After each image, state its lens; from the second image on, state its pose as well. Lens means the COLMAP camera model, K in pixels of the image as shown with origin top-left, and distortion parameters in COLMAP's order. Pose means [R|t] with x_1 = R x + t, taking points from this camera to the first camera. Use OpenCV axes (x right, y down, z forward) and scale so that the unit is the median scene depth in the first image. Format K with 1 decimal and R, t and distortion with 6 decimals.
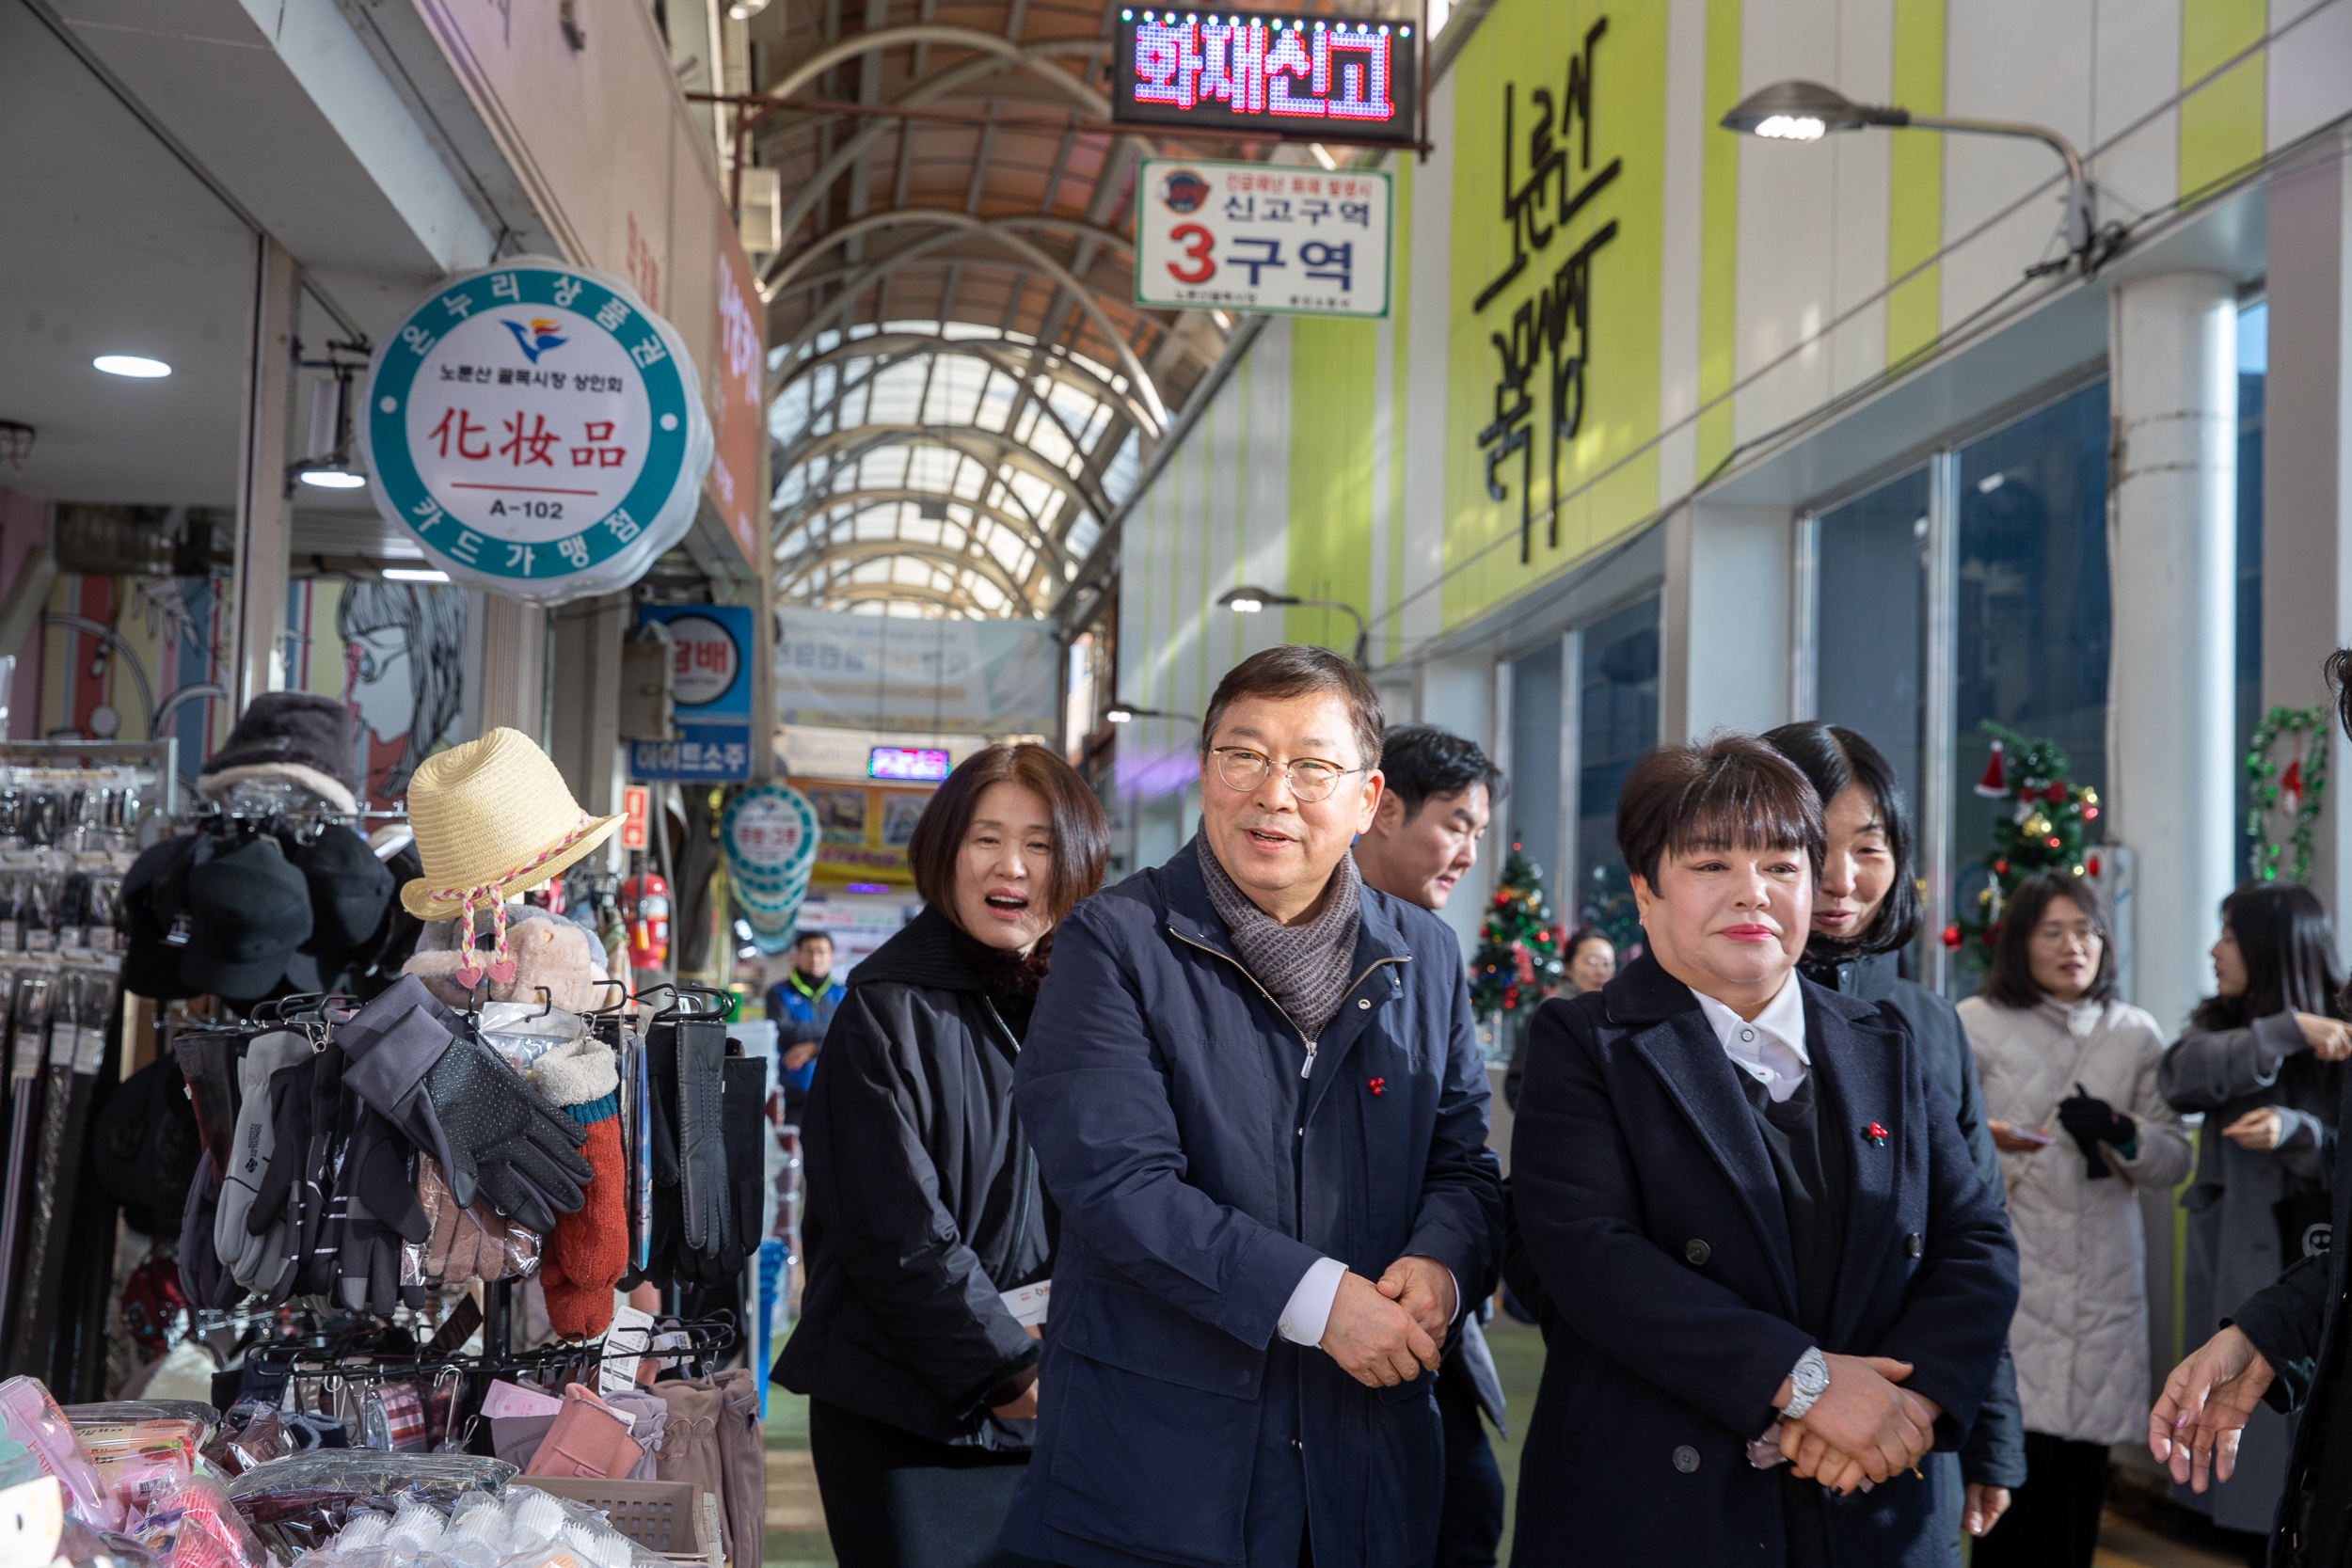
lens RADIAL K [[3344.6, 0, 1176.7], [0, 3344.6, 782.3], [0, 0, 1]] dist [0.142850, 0.000000]
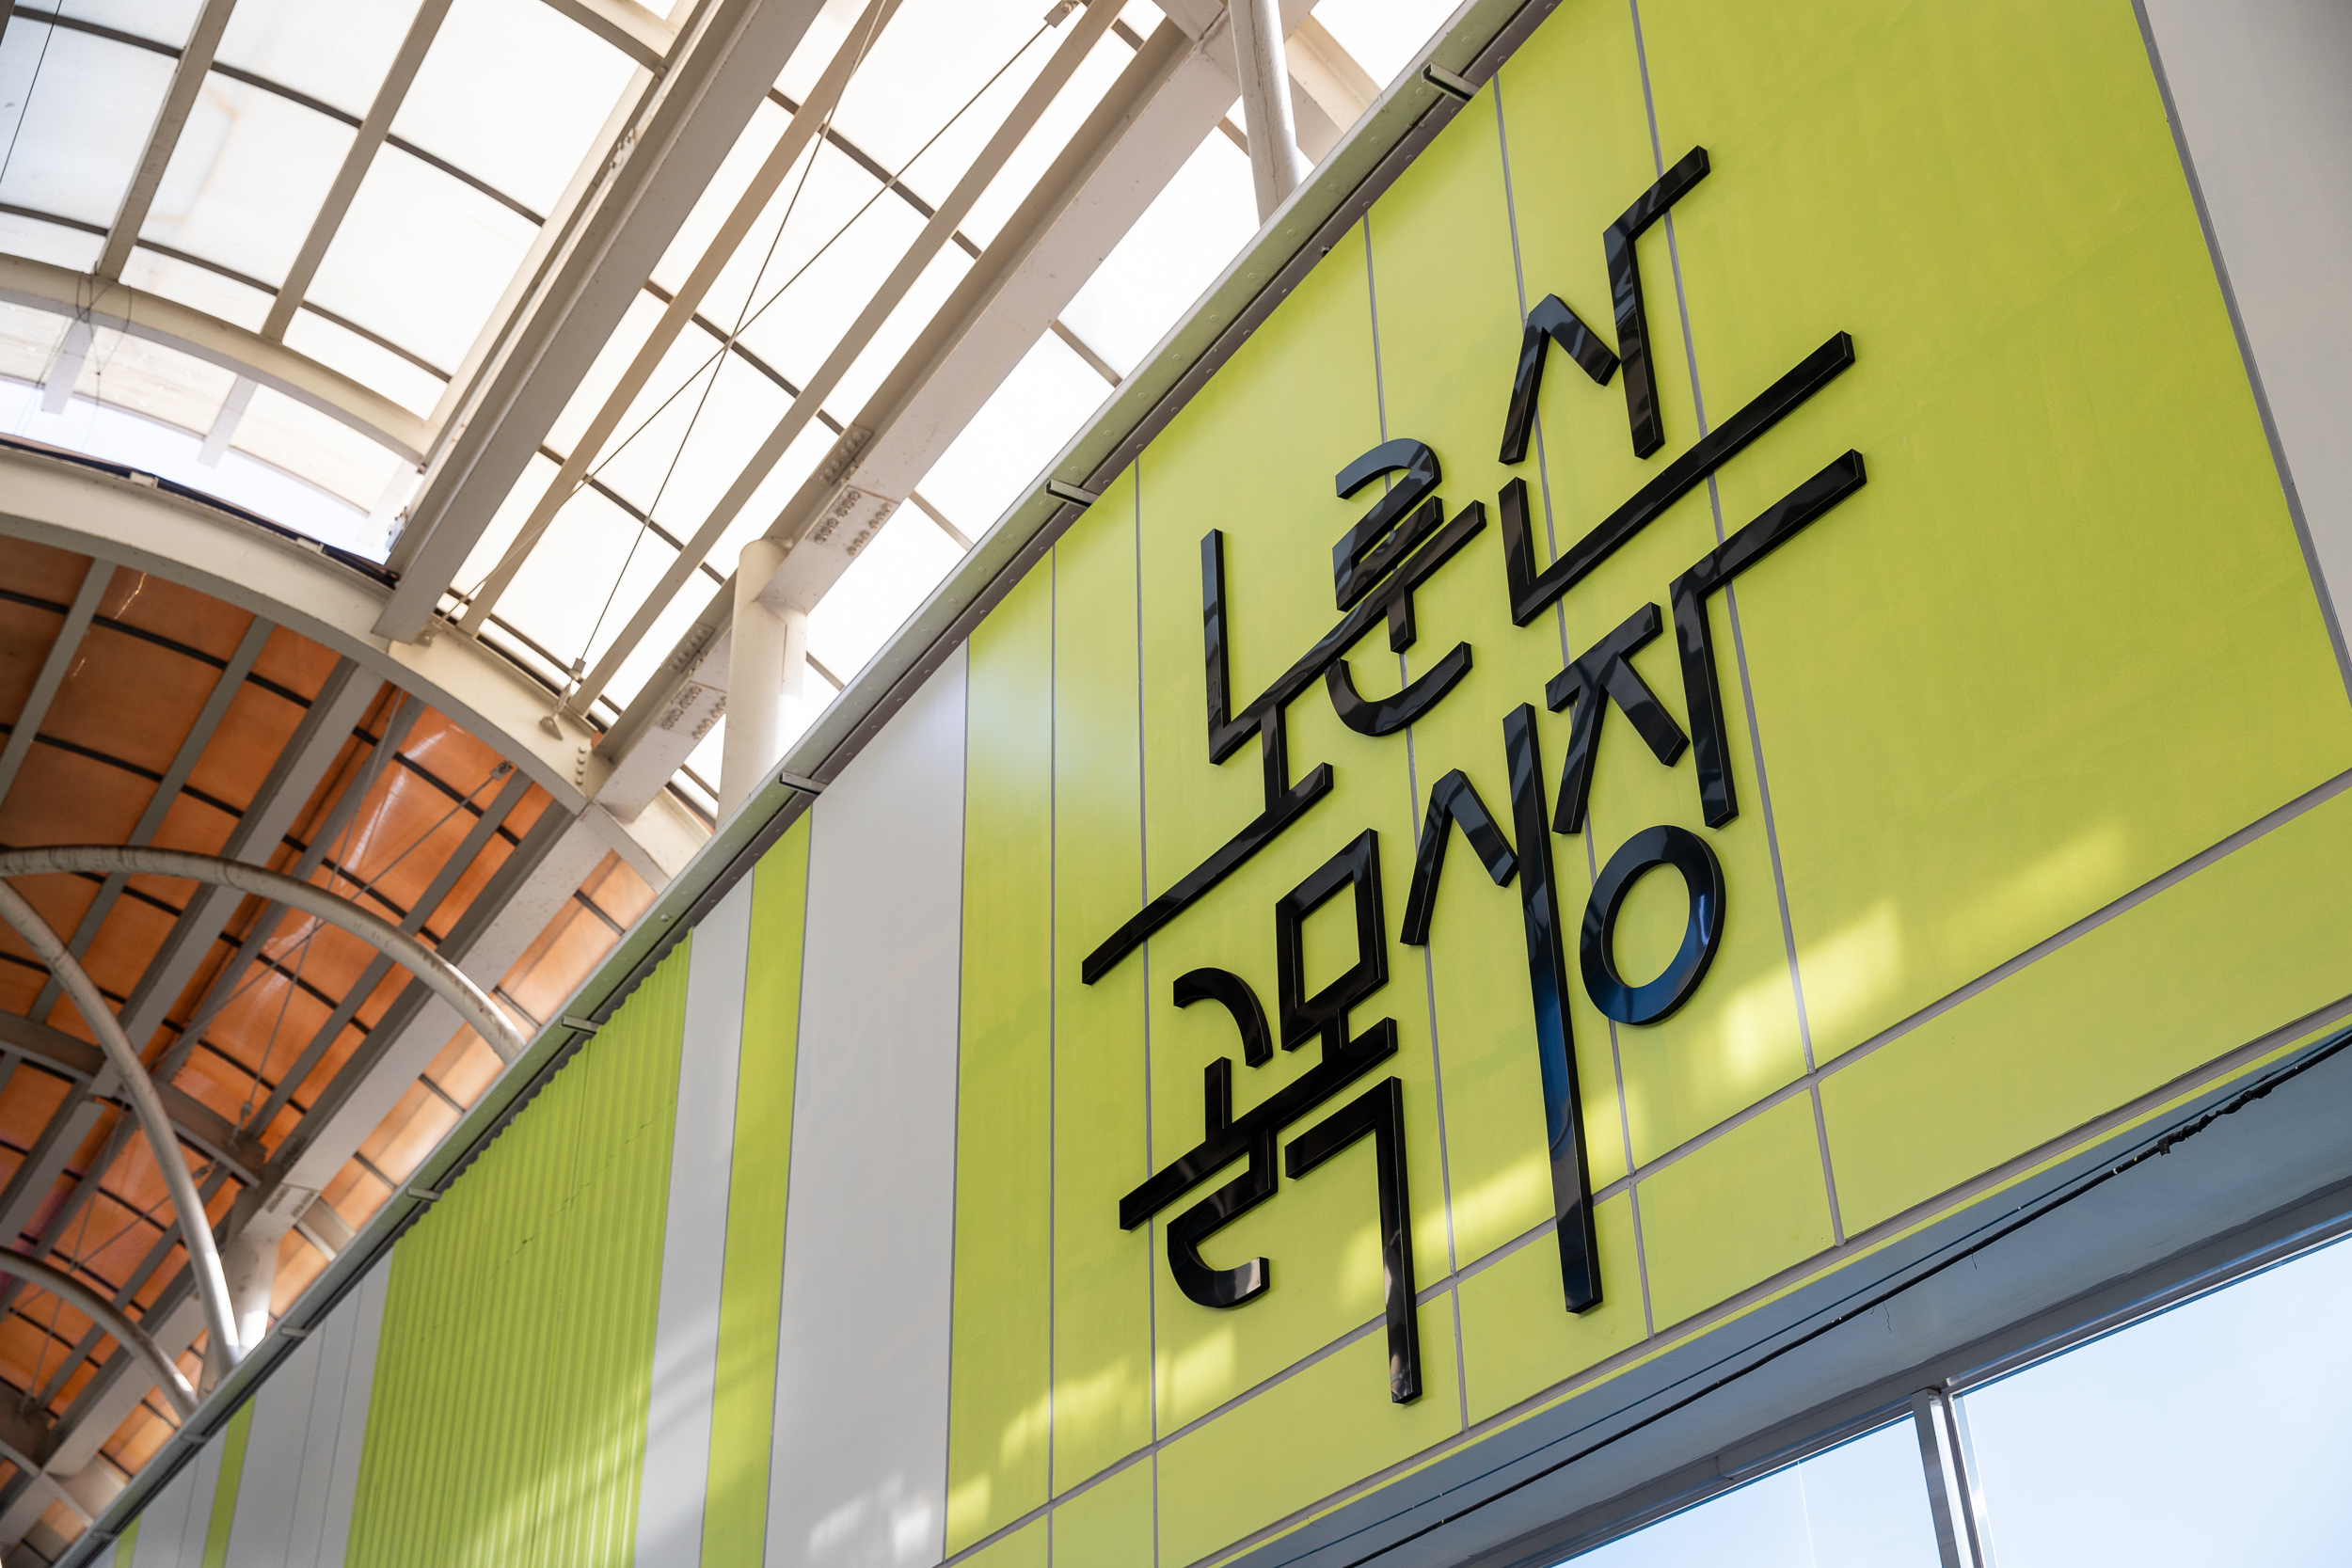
lens RADIAL K [[2702.4, 0, 1172.9], [0, 2702.4, 784.7], [0, 0, 1]] dist [-0.004551, 0.000000]
pose [[0.903744, 0.201419, 0.377727, -0.056818], [0.006313, 0.876020, -0.482234, 0.023826], [-0.428027, 0.438200, 0.790426, 0.754443]]
